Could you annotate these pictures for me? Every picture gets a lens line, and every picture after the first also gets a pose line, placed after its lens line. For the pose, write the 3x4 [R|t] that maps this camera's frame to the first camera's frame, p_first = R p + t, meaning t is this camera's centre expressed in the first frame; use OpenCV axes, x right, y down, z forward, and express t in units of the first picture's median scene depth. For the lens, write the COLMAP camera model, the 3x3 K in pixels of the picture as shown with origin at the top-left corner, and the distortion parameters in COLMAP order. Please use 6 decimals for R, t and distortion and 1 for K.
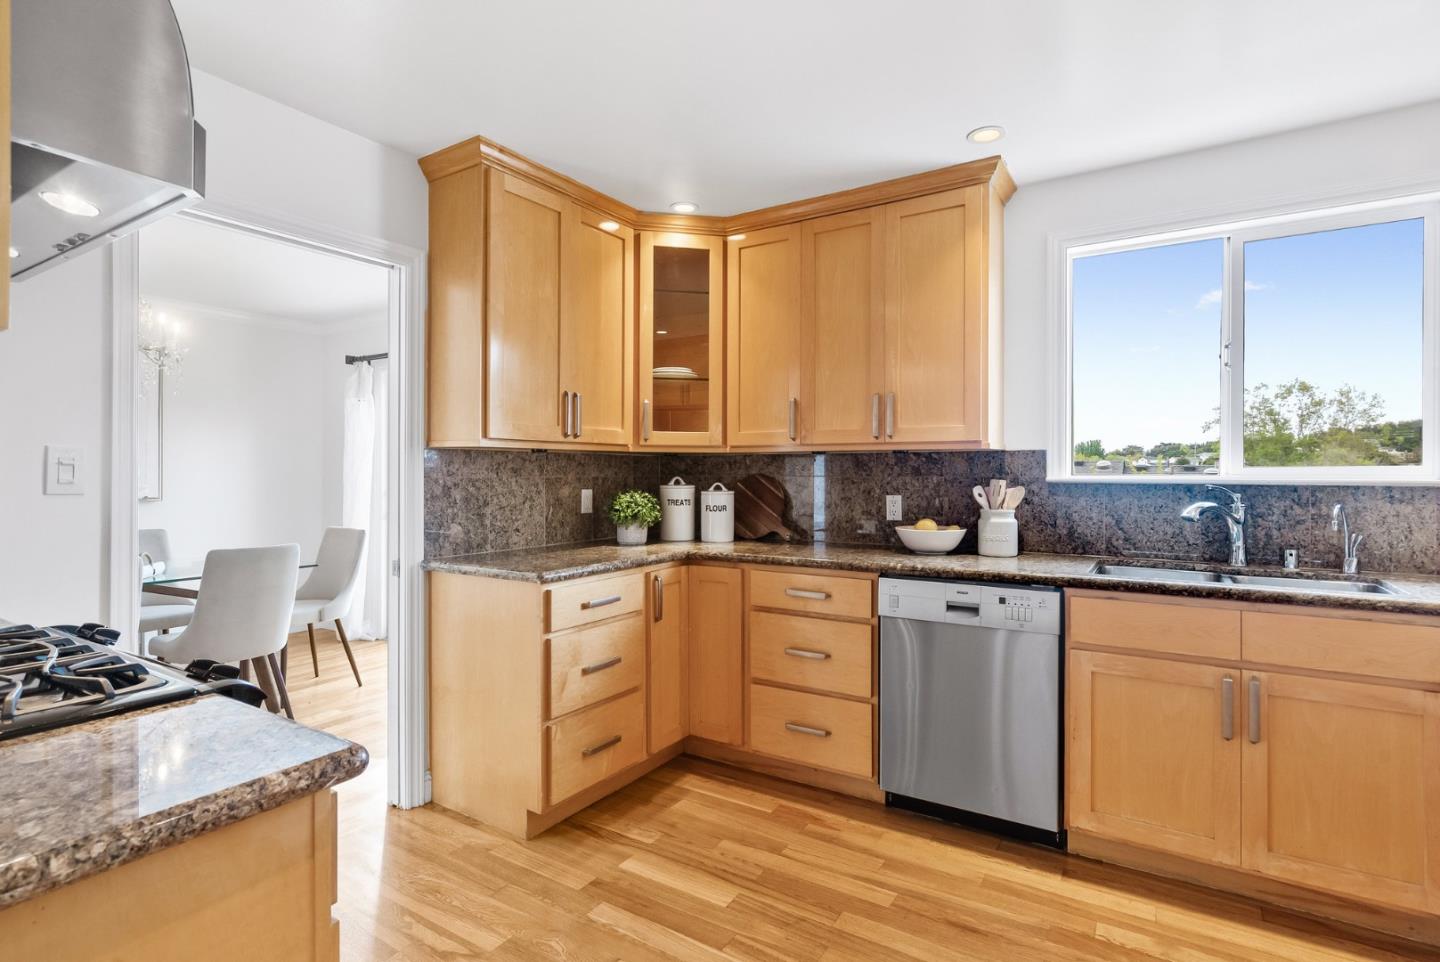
lens RADIAL K [[733.0, 0, 700.3], [0, 733.0, 472.7], [0, 0, 1]] dist [-0.005247, 0.002062]
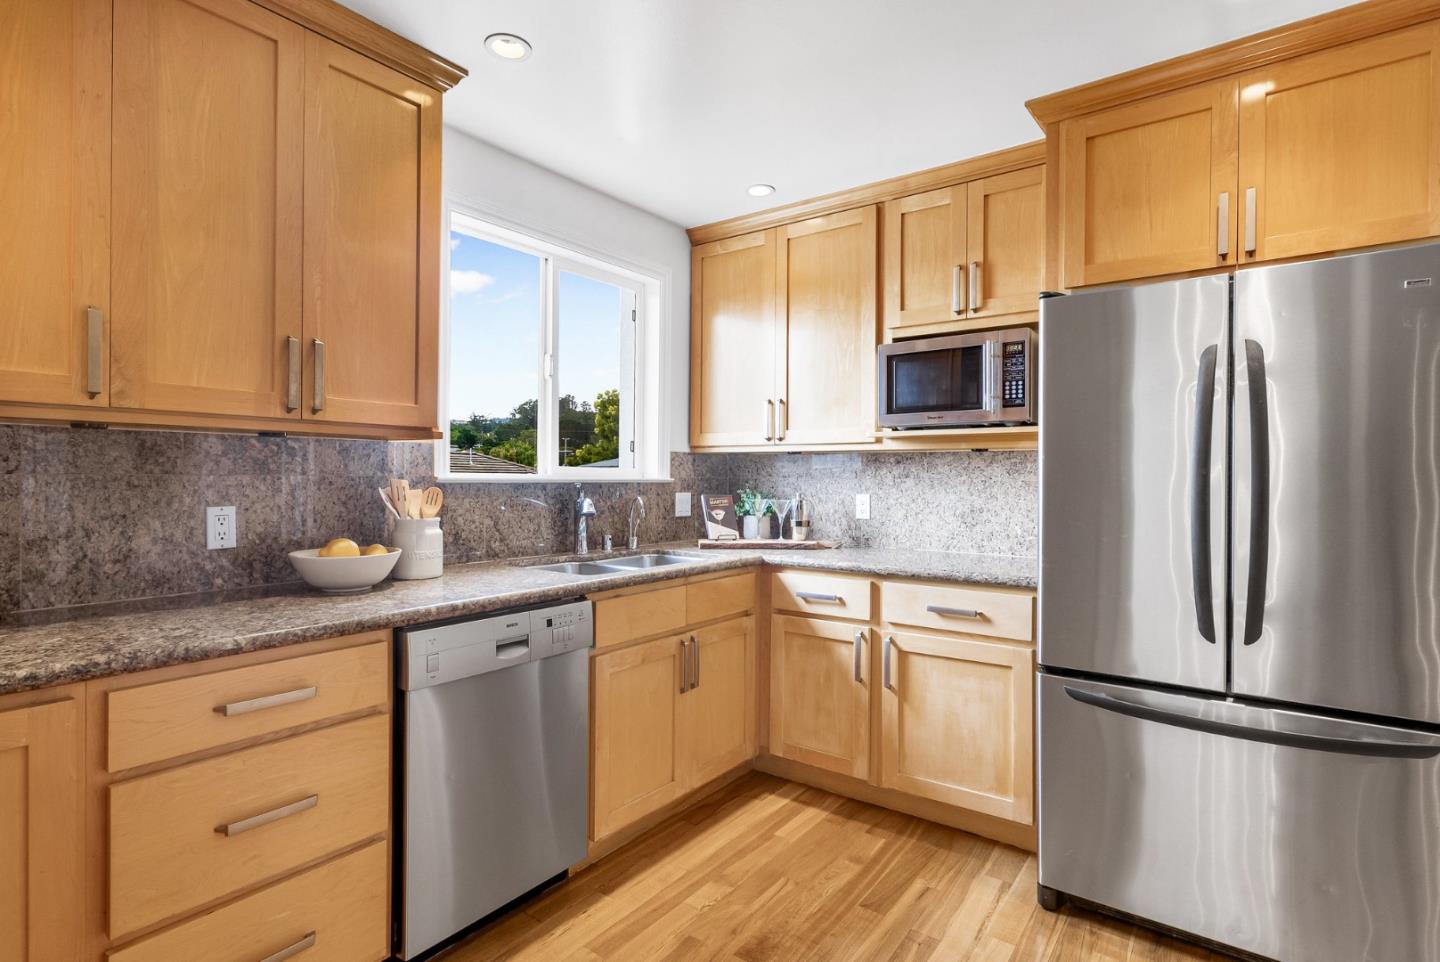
lens RADIAL K [[733.0, 0, 731.4], [0, 733.0, 479.3], [0, 0, 1]] dist [-0.005247, 0.002062]
pose [[0.036917, -0.004733, 0.999307, -0.359536], [-0.007504, 0.999959, 0.005014, 0.003331], [-0.999290, -0.007684, 0.036880, 0.648727]]
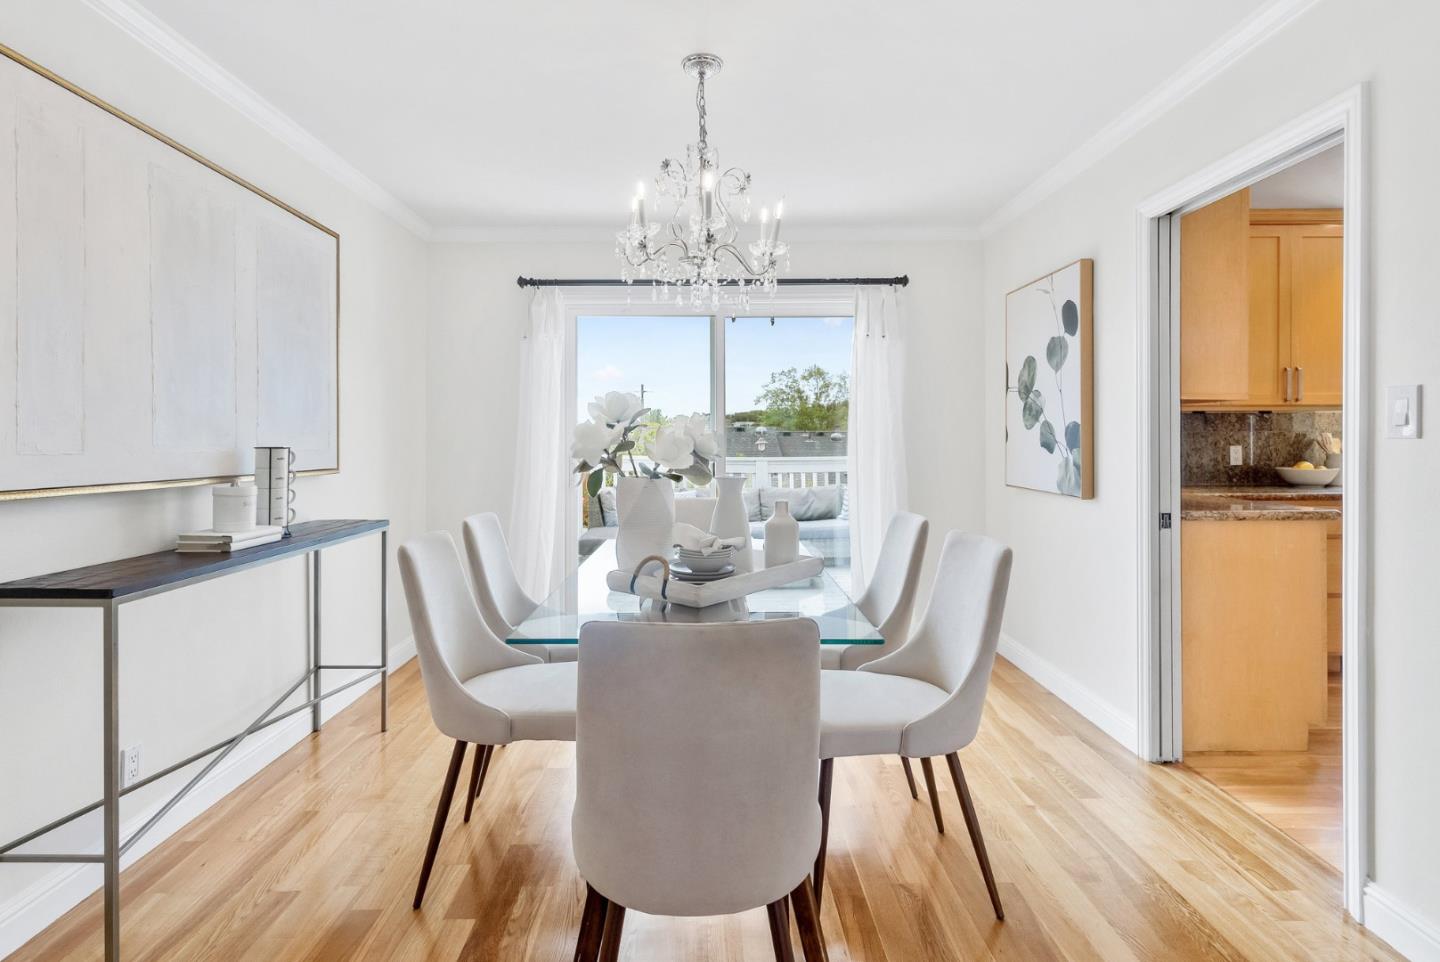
lens RADIAL K [[733.0, 0, 683.6], [0, 733.0, 447.3], [0, 0, 1]] dist [-0.005247, 0.002062]
pose [[0.839784, -0.009027, 0.542845, -1.438106], [0.003277, 0.999928, 0.011558, 0.017796], [-0.542910, -0.007927, 0.839753, 0.512285]]
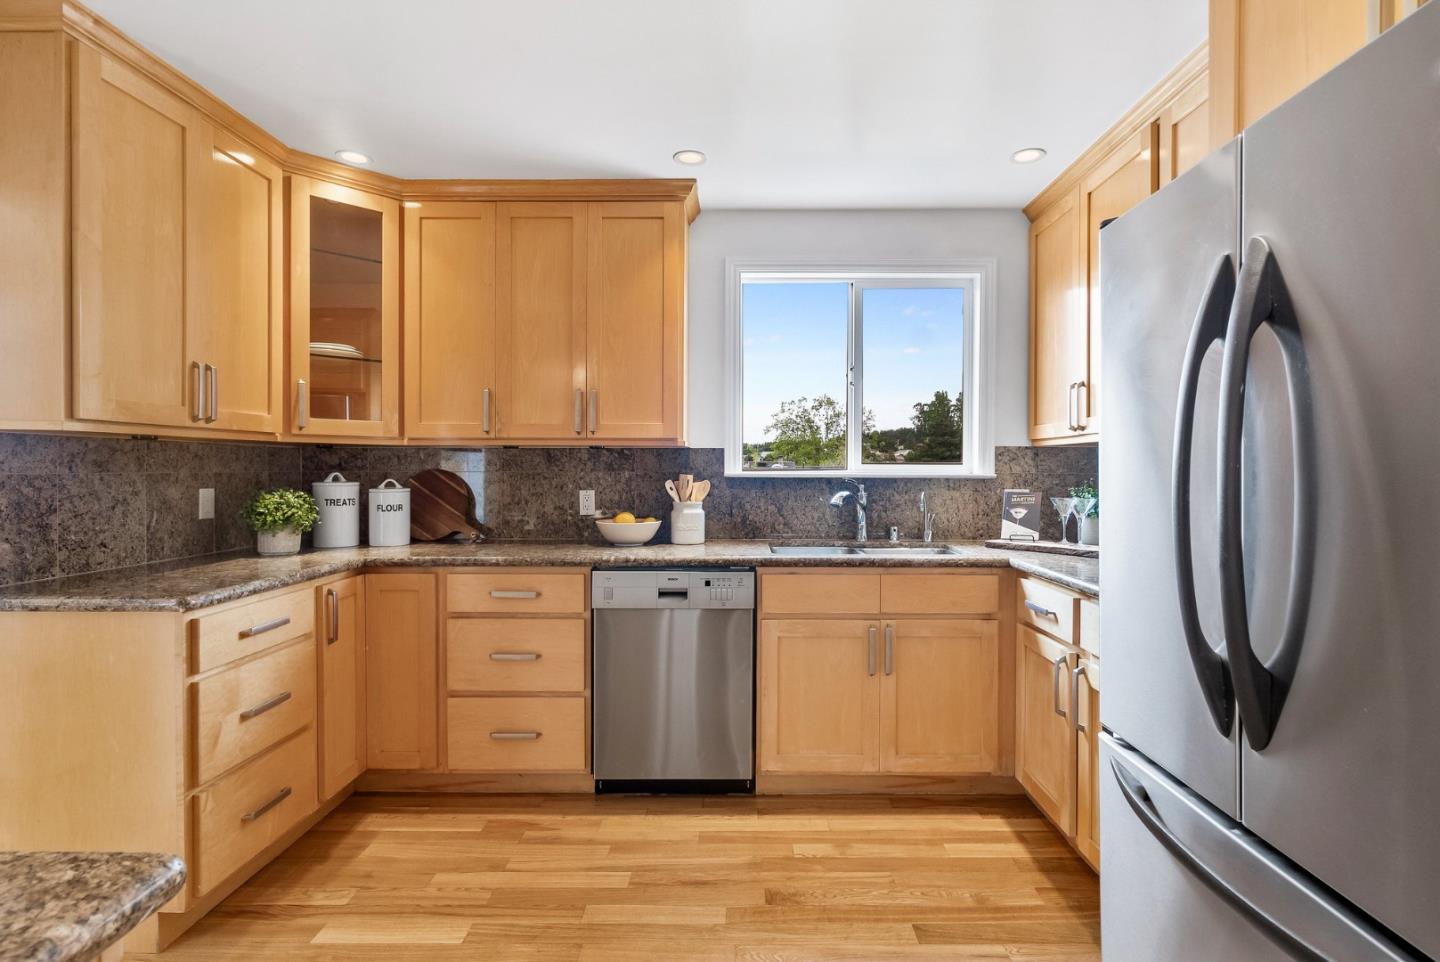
lens RADIAL K [[733.0, 0, 744.9], [0, 733.0, 475.0], [0, 0, 1]] dist [-0.005247, 0.002062]
pose [[0.833924, -0.003383, 0.551869, -0.130909], [-0.002225, 0.999952, 0.009493, -0.000127], [-0.551875, -0.009144, 0.833877, 0.036680]]
